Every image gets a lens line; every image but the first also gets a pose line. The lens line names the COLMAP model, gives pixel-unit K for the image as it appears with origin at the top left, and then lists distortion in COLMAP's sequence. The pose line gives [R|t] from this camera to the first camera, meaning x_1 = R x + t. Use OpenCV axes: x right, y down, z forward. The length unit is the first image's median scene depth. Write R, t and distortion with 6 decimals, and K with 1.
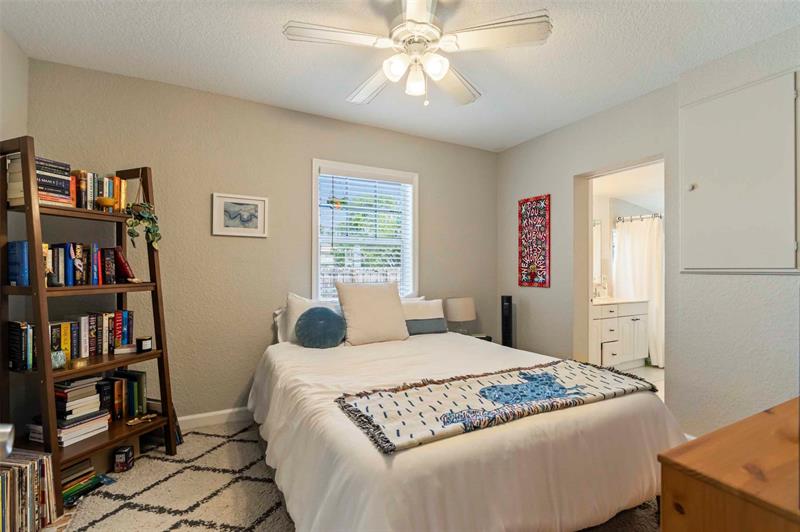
lens RADIAL K [[361.6, 0, 401.5], [0, 361.6, 266.5], [0, 0, 1]] dist [-0.016036, 0.000147]
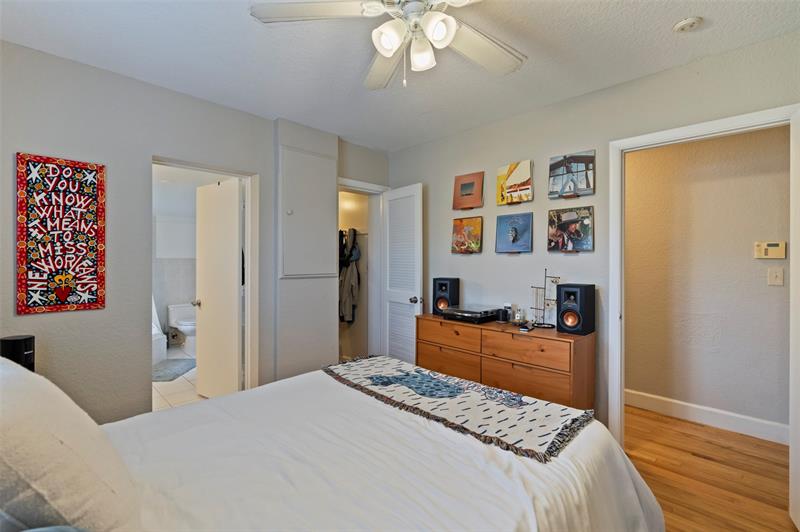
lens RADIAL K [[361.6, 0, 401.5], [0, 361.6, 266.5], [0, 0, 1]] dist [-0.016036, 0.000147]
pose [[-0.301860, -0.015348, 0.953229, -0.368584], [-0.009306, 0.999870, 0.013152, -0.031555], [-0.953307, -0.004901, -0.301964, 0.677479]]
